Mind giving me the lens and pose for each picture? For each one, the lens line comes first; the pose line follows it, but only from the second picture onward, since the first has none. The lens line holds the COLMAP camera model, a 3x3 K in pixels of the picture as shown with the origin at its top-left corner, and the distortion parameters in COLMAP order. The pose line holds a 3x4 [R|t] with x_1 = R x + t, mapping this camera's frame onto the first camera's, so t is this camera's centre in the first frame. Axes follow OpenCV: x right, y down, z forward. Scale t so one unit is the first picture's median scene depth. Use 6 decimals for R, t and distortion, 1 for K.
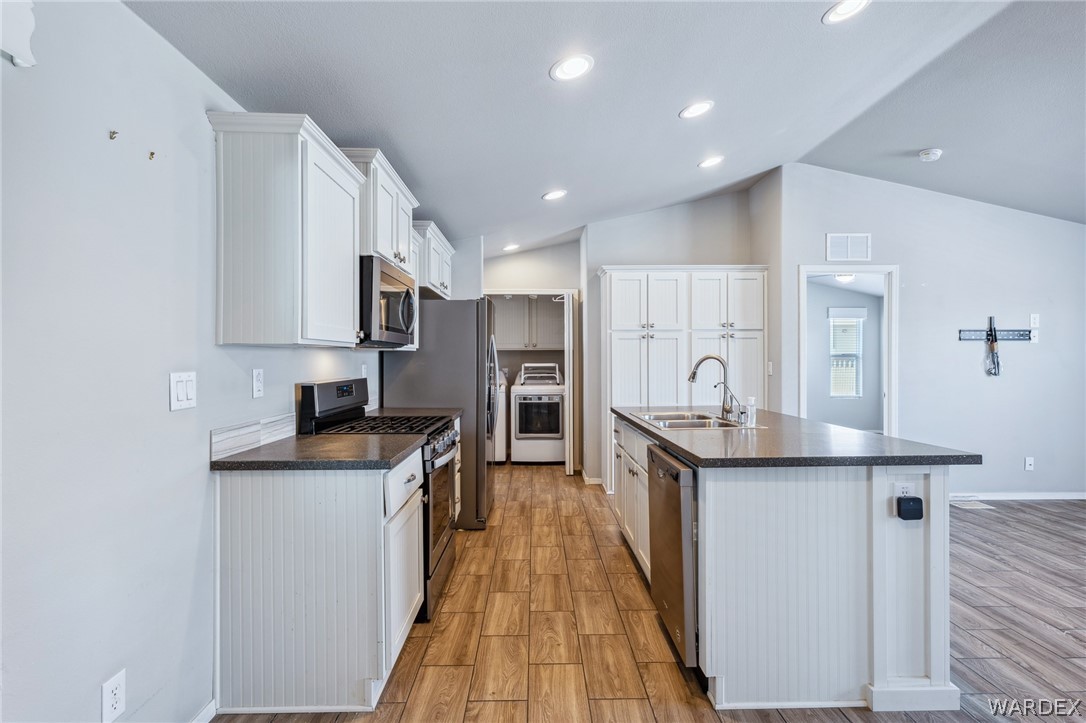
lens RADIAL K [[512.7, 0, 539.9], [0, 512.7, 360.5], [0, 0, 1]] dist [0.002069, -0.002017]
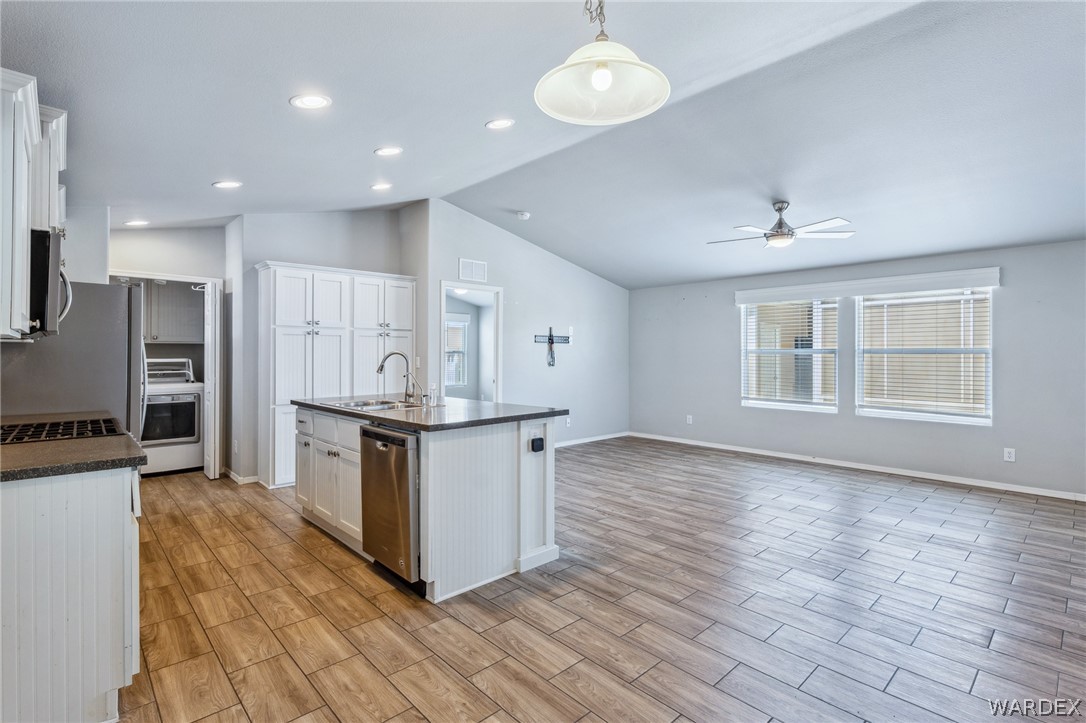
lens RADIAL K [[512.7, 0, 540.0], [0, 512.7, 352.2], [0, 0, 1]] dist [0.002069, -0.002017]
pose [[0.739614, 0.007135, 0.672993, -0.249909], [-0.002292, 0.999965, -0.008082, 0.001102], [-0.673027, 0.004435, 0.739605, -0.150500]]
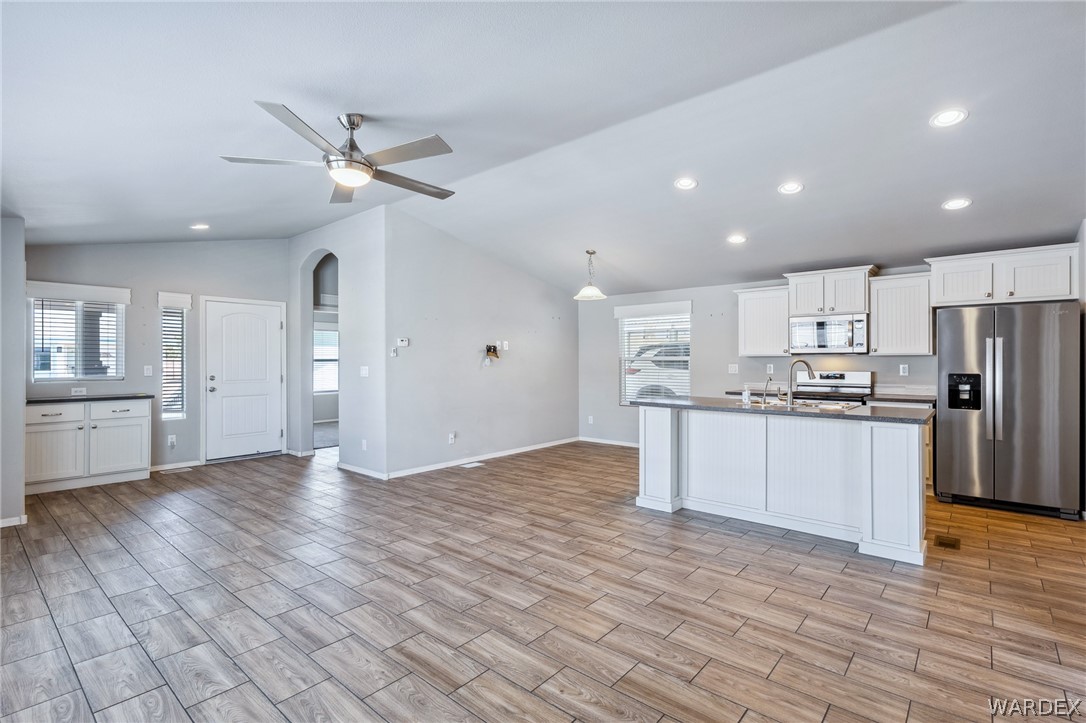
lens RADIAL K [[512.7, 0, 538.4], [0, 512.7, 361.0], [0, 0, 1]] dist [0.002069, -0.002017]
pose [[-0.664791, 0.004352, -0.747017, 1.870475], [0.001033, 0.999987, 0.004907, -0.013105], [0.747028, 0.002491, -0.664787, 1.440127]]
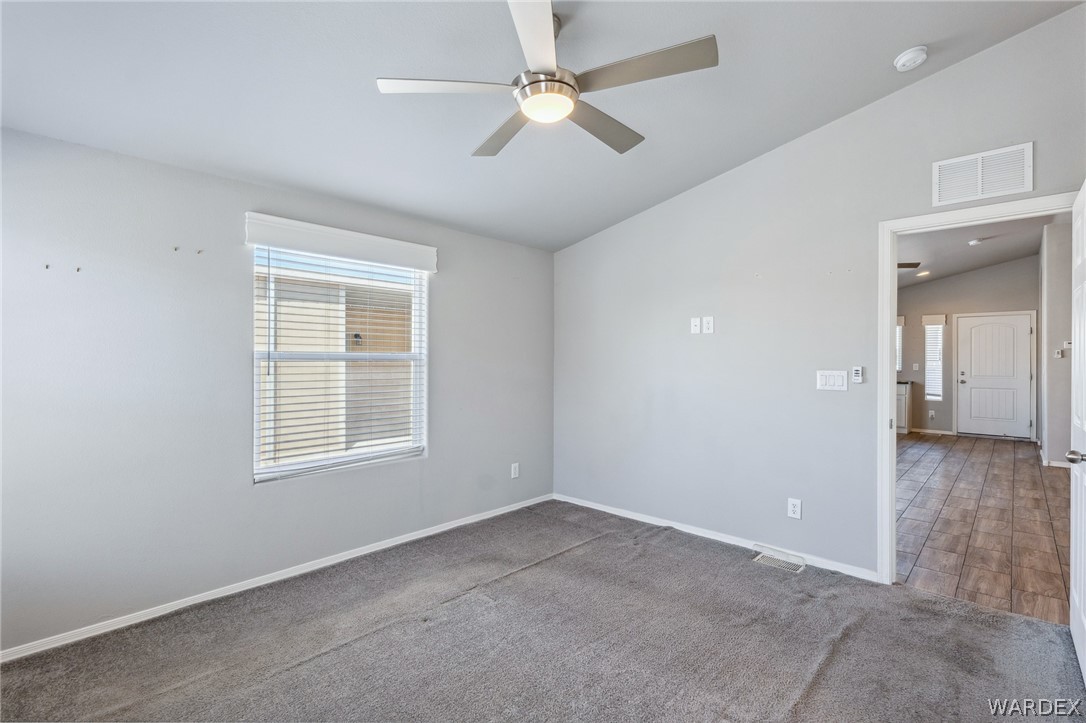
lens RADIAL K [[512.7, 0, 540.2], [0, 512.7, 361.7], [0, 0, 1]] dist [0.002069, -0.002017]
pose [[-0.725592, -0.001368, 0.688124, 0.881399], [0.004695, 0.999965, 0.006939, -0.031111], [-0.688109, 0.008266, -0.725560, 2.812903]]
